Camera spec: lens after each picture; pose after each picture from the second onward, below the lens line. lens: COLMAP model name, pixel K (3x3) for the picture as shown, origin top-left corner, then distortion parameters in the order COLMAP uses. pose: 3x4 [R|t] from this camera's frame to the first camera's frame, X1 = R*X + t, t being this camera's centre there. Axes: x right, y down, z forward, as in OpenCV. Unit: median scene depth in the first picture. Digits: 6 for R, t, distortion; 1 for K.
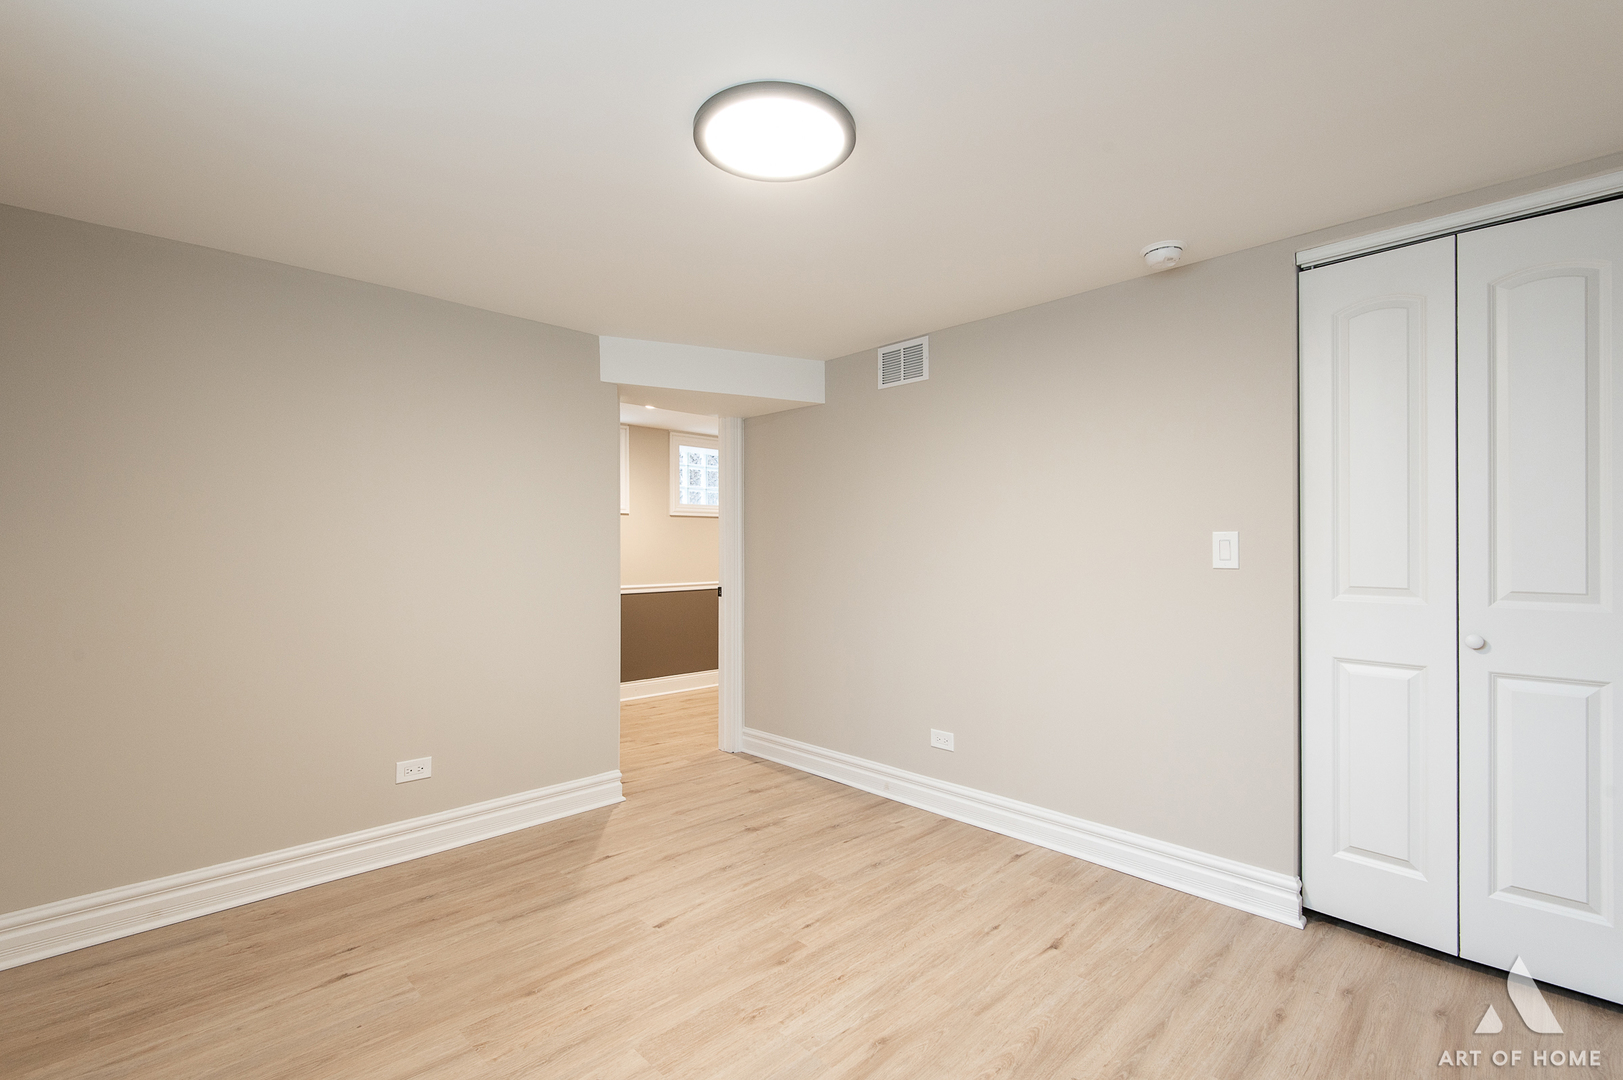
lens RADIAL K [[719.7, 0, 807.4], [0, 719.7, 547.4], [0, 0, 1]] dist [0.005533, -0.002625]
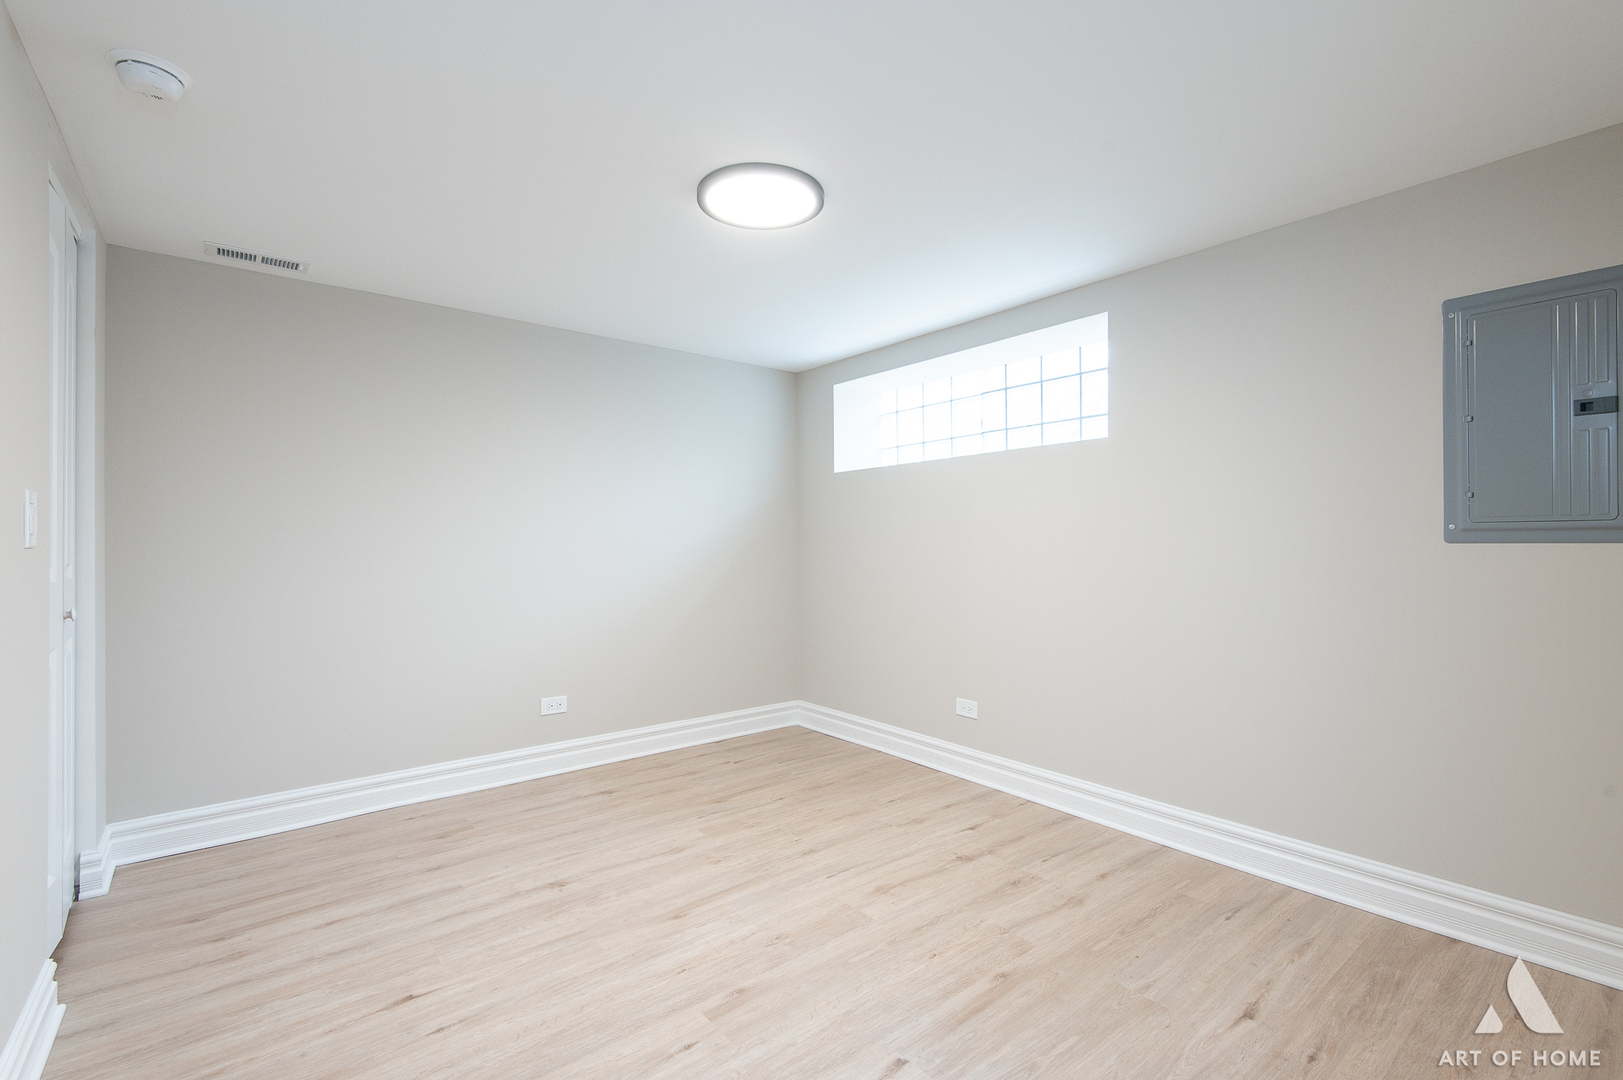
lens RADIAL K [[719.7, 0, 815.4], [0, 719.7, 539.5], [0, 0, 1]] dist [0.005533, -0.002625]
pose [[-0.995997, 0.004786, 0.089262, -0.213592], [0.004127, 0.999963, -0.007570, 0.037083], [-0.089295, -0.007171, -0.995979, 1.913188]]
